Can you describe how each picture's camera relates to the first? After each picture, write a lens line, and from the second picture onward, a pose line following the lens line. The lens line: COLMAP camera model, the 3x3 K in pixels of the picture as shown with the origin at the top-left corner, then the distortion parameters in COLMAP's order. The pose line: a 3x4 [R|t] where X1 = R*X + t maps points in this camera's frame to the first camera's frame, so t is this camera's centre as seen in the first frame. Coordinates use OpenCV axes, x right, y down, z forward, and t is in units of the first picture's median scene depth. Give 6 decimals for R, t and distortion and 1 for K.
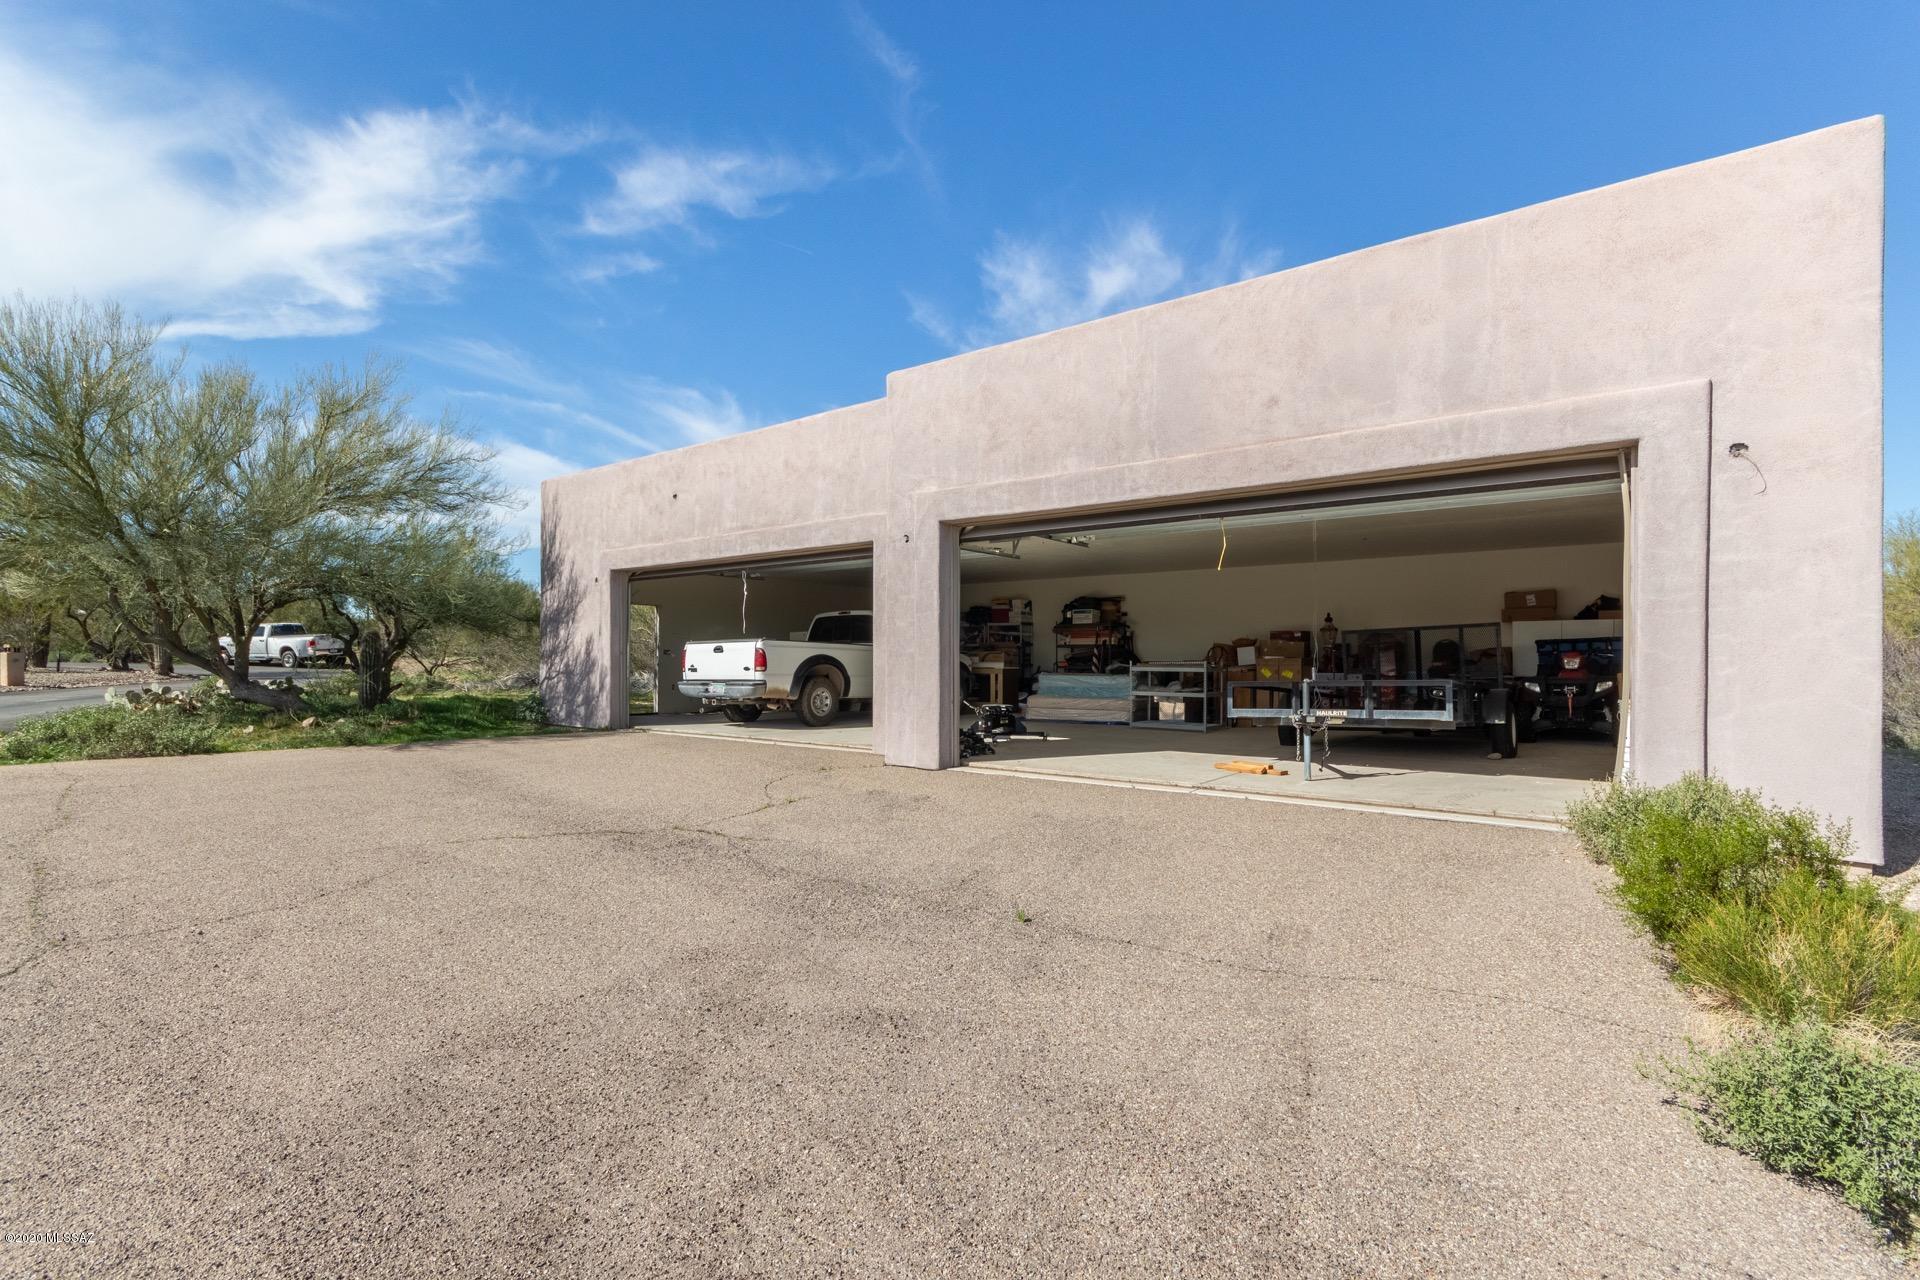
lens RADIAL K [[875.0, 0, 966.9], [0, 875.0, 647.5], [0, 0, 1]] dist [0.000288, 0.000108]
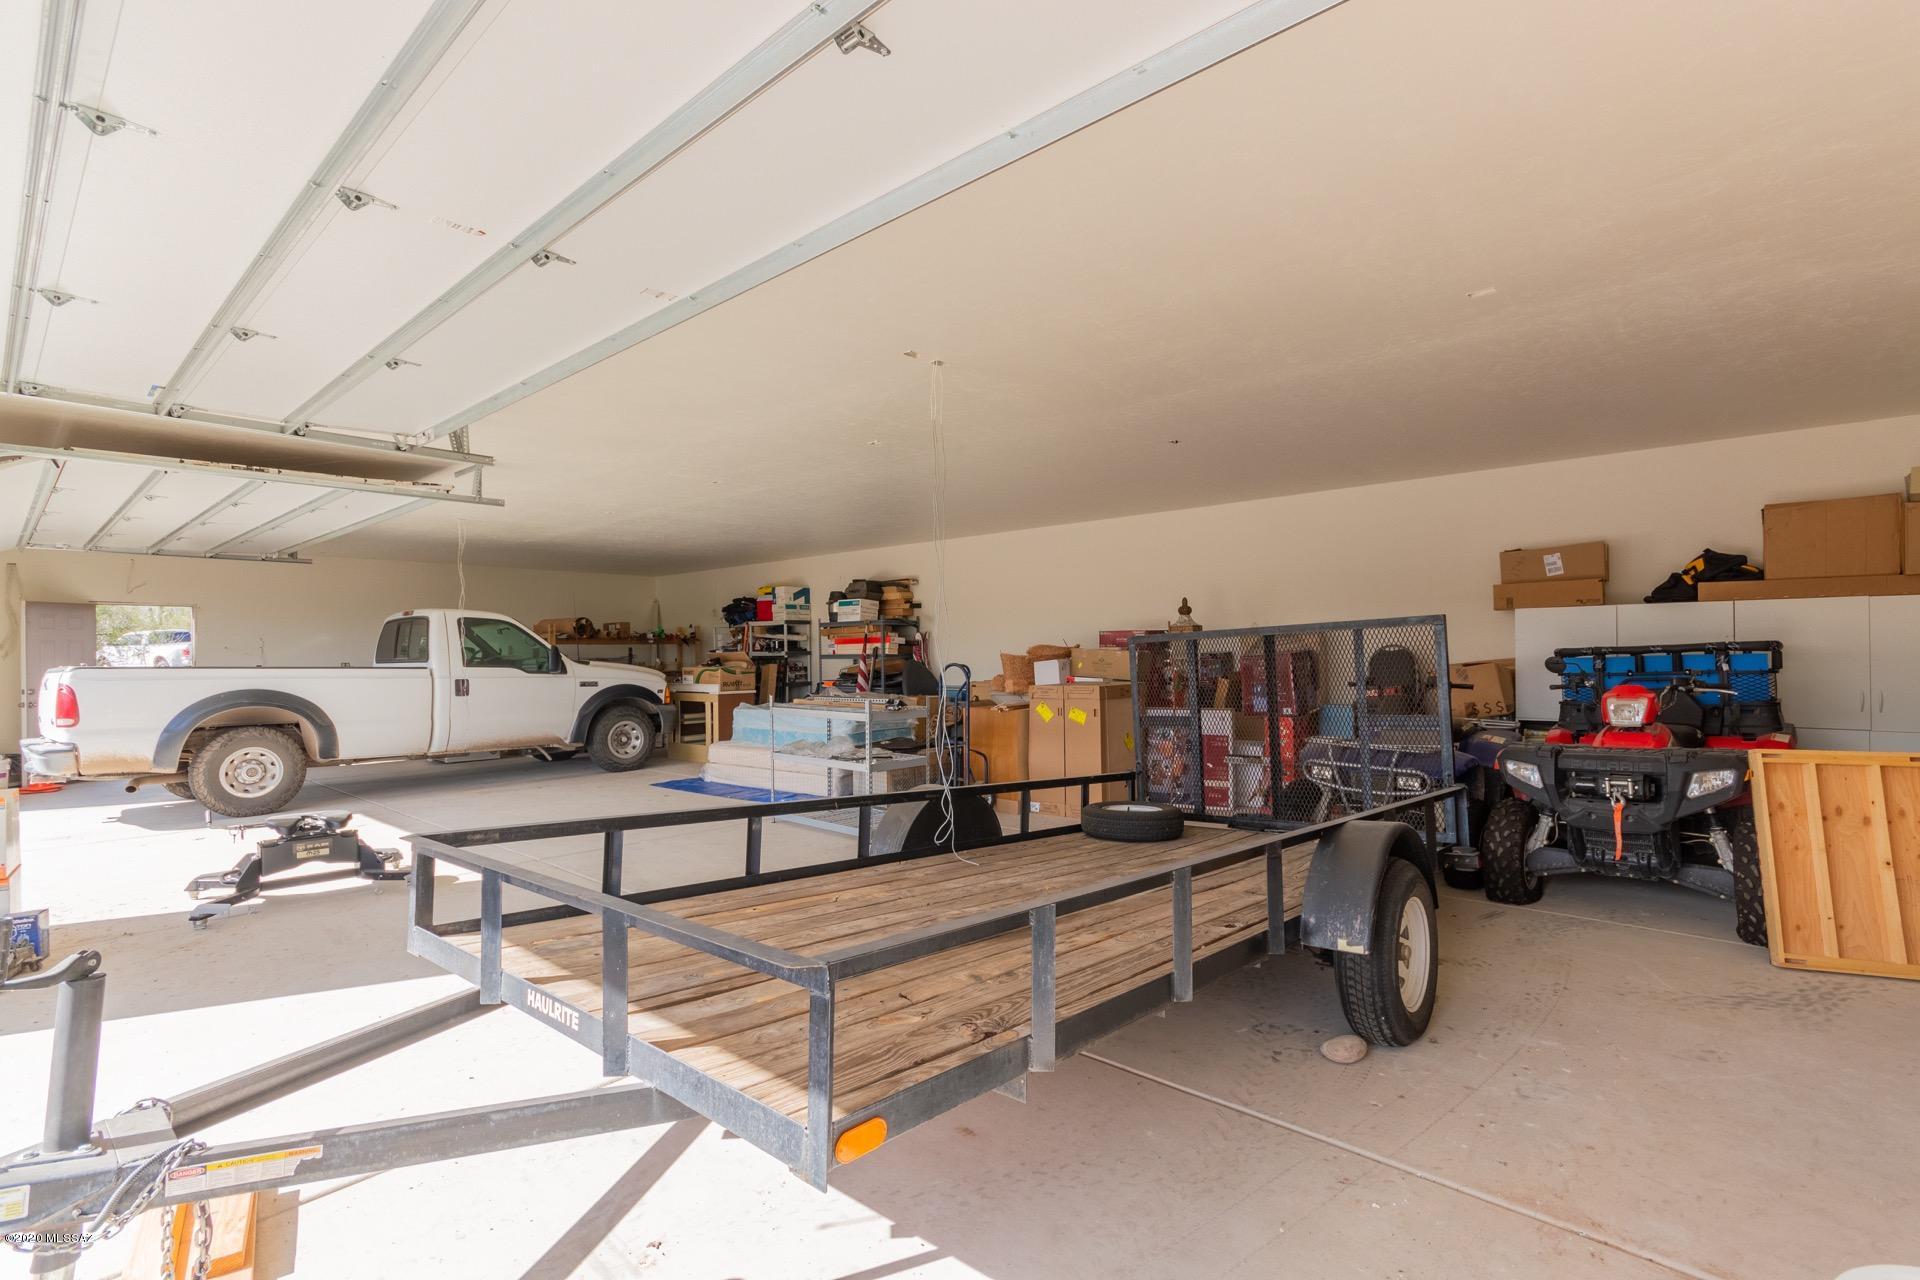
lens RADIAL K [[875.0, 0, 966.9], [0, 875.0, 647.5], [0, 0, 1]] dist [0.000288, 0.000108]
pose [[0.996902, -0.014769, -0.077251, 0.309970], [0.015613, 0.999825, 0.010331, -0.015875], [0.077085, -0.011506, 0.996958, 0.424151]]
